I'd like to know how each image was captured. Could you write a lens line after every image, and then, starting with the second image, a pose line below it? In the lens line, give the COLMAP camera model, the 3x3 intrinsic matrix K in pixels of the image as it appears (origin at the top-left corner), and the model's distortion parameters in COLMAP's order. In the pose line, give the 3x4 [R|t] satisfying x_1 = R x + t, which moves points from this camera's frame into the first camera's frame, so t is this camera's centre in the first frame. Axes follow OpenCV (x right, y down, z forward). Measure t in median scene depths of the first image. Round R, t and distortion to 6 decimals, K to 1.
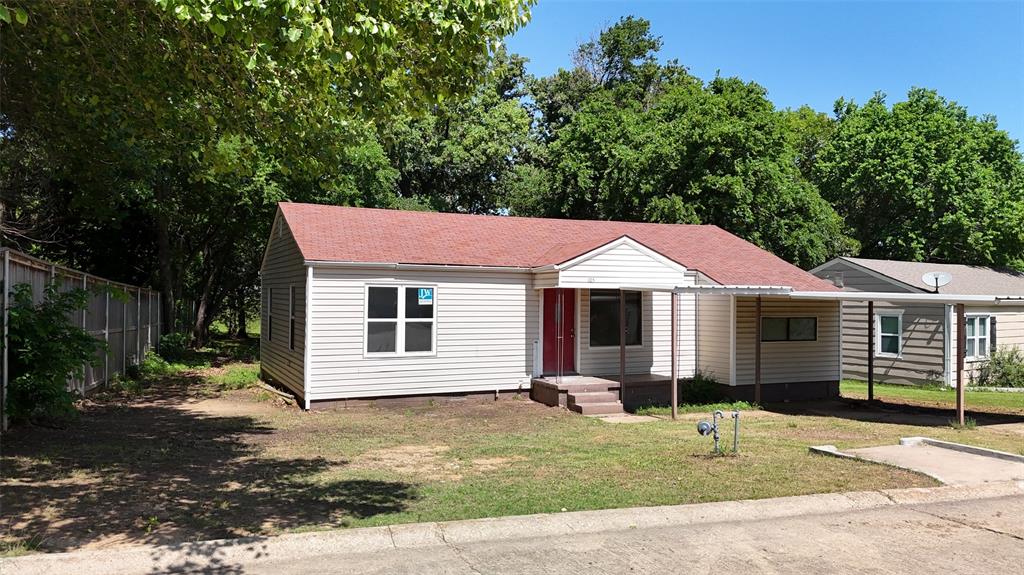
lens RADIAL K [[751.4, 0, 512.0], [0, 751.4, 287.5], [0, 0, 1]] dist [0.091002, -0.096629]
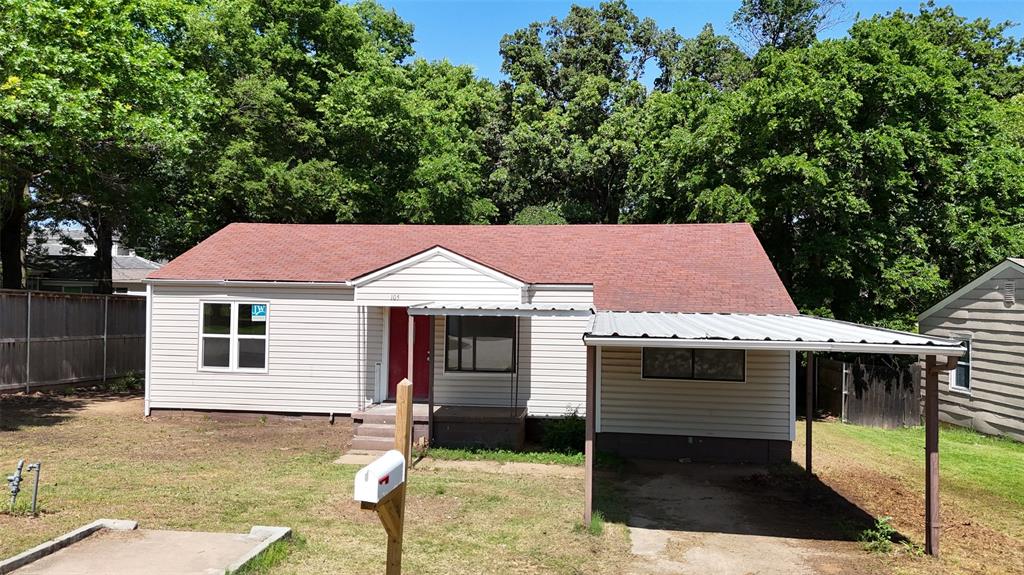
lens RADIAL K [[751.4, 0, 512.0], [0, 751.4, 287.5], [0, 0, 1]] dist [0.091002, -0.096629]
pose [[0.848757, -0.000903, -0.528783, 0.697011], [-0.002490, 0.999981, -0.005705, -0.016747], [0.528778, 0.006159, 0.848738, 0.324053]]
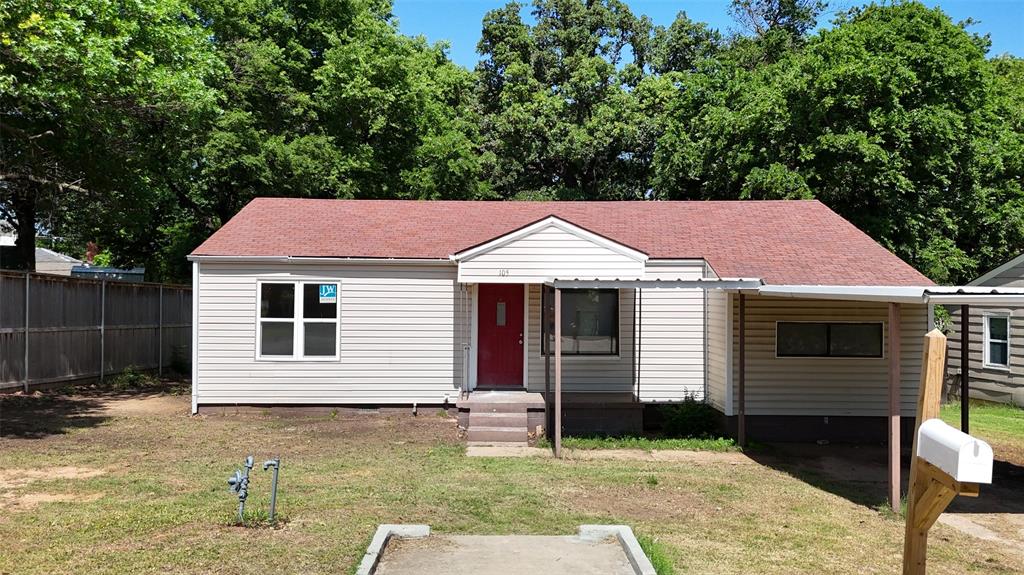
lens RADIAL K [[751.4, 0, 512.0], [0, 751.4, 287.5], [0, 0, 1]] dist [0.091002, -0.096629]
pose [[0.912693, -0.005791, -0.408604, 0.444001], [0.005178, 0.999983, -0.002606, 0.008033], [0.408612, 0.000262, 0.912708, 0.276591]]
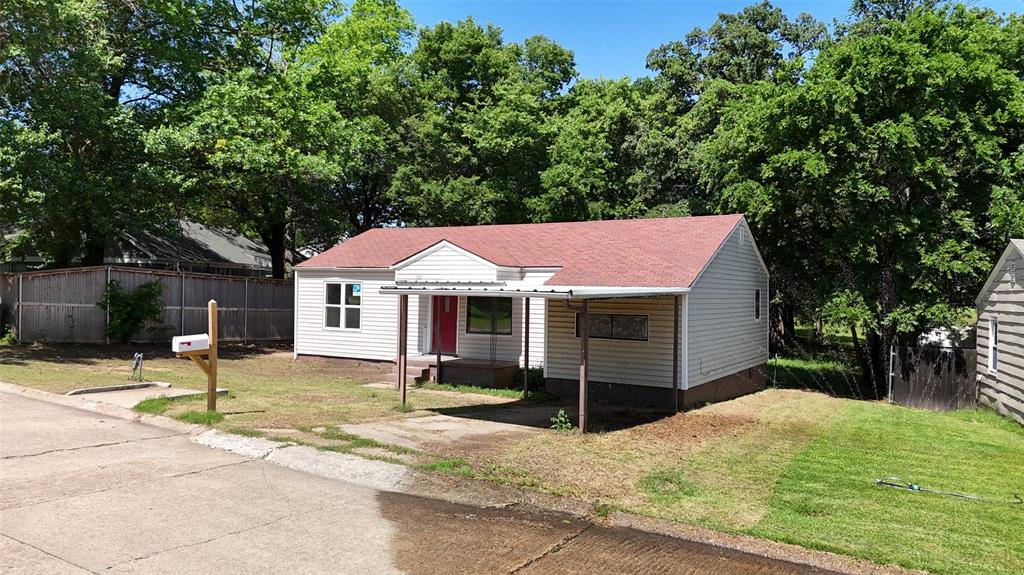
lens RADIAL K [[751.4, 0, 512.0], [0, 751.4, 287.5], [0, 0, 1]] dist [0.091002, -0.096629]
pose [[0.580096, -0.002198, -0.814545, 1.218630], [-0.005329, 0.999965, -0.006494, 0.014761], [0.814531, 0.008108, 0.580064, 0.407488]]
